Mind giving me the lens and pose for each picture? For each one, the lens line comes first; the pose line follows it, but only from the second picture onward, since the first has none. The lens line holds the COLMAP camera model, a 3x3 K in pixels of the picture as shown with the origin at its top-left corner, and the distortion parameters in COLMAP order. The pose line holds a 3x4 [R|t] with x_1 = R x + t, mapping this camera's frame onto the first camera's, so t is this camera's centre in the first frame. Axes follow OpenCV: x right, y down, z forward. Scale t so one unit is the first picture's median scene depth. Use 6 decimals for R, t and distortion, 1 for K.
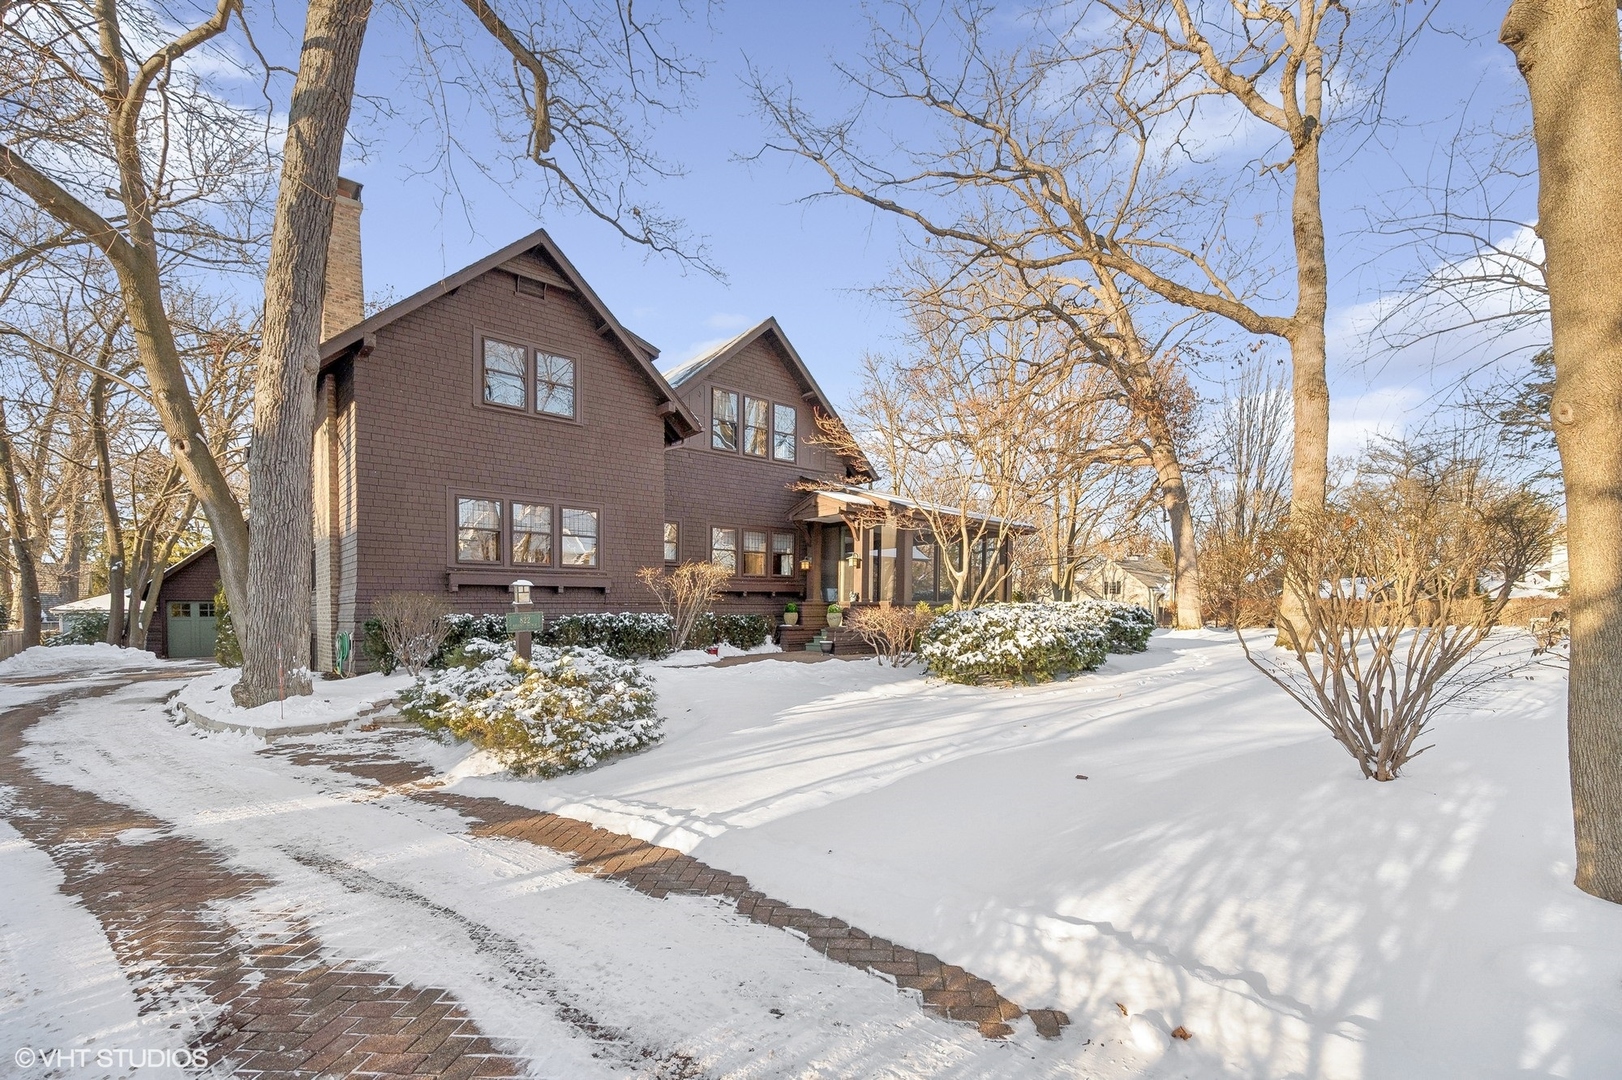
lens RADIAL K [[625.6, 0, 812.6], [0, 625.6, 614.4], [0, 0, 1]] dist [-0.001704, -0.000049]
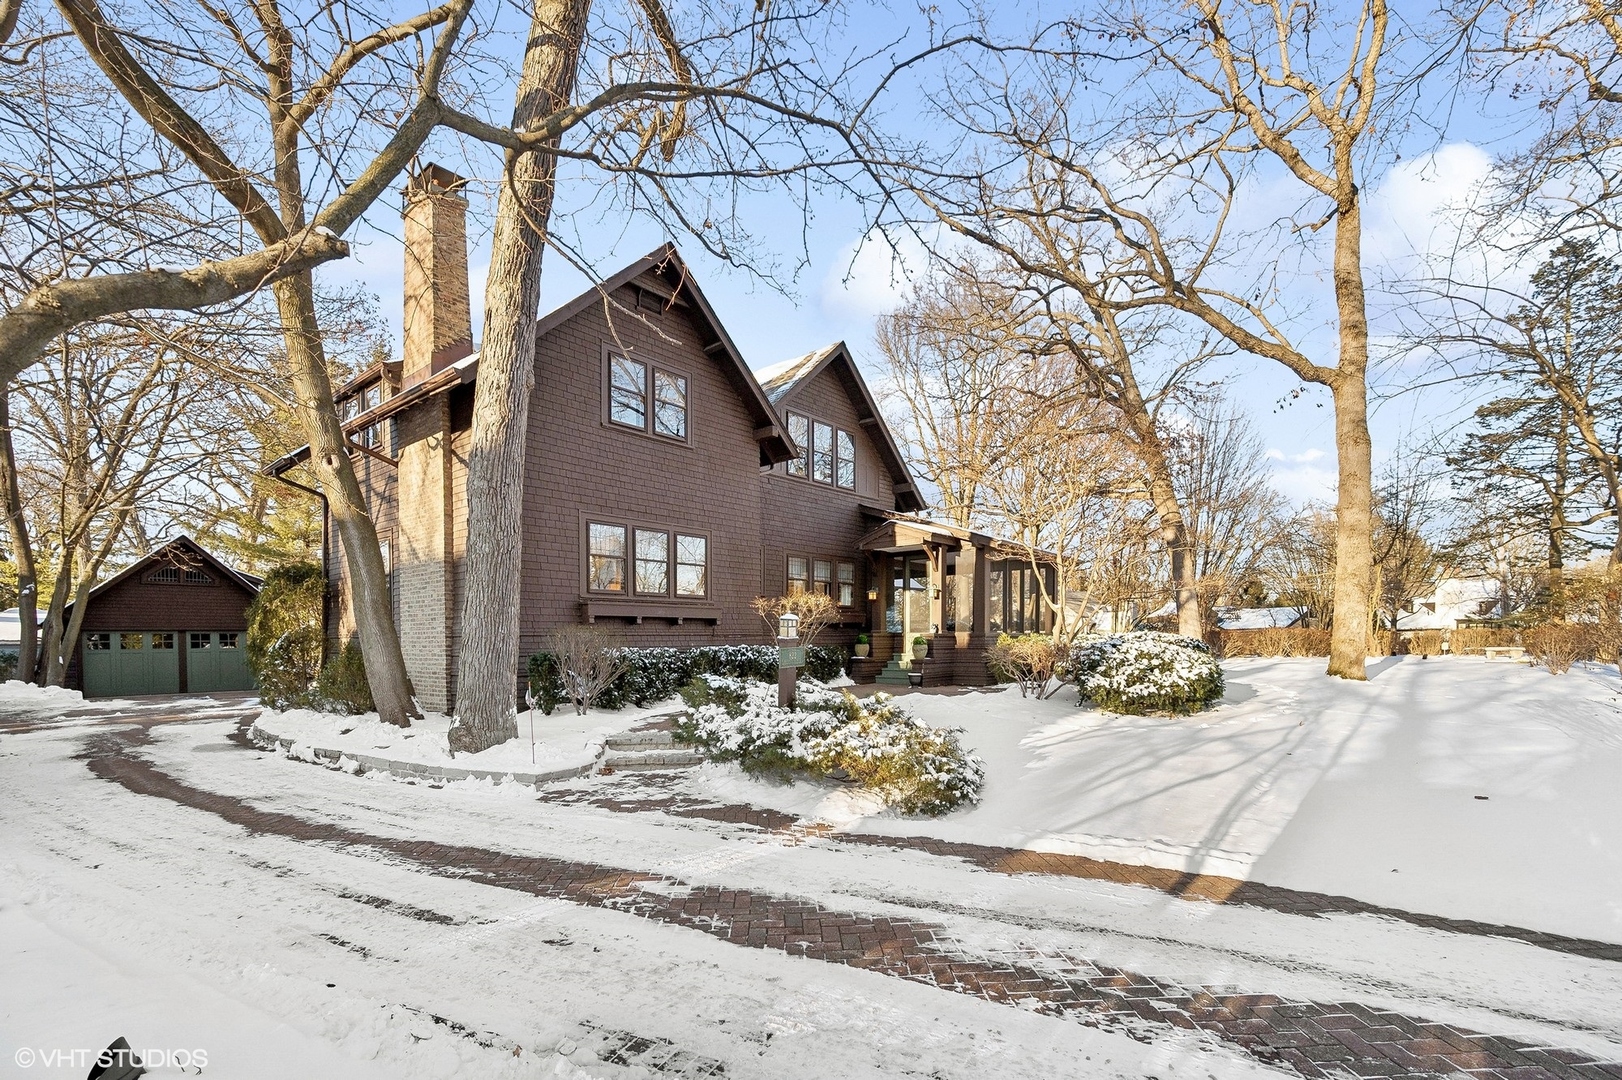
lens RADIAL K [[656.3, 0, 809.5], [0, 656.3, 633.5], [0, 0, 1]] dist [-0.000499, 0.000055]
pose [[0.993251, 0.000036, 0.115981, -0.341029], [0.001778, 0.999878, -0.015537, -0.005408], [-0.115967, 0.015639, 0.993130, -0.006850]]
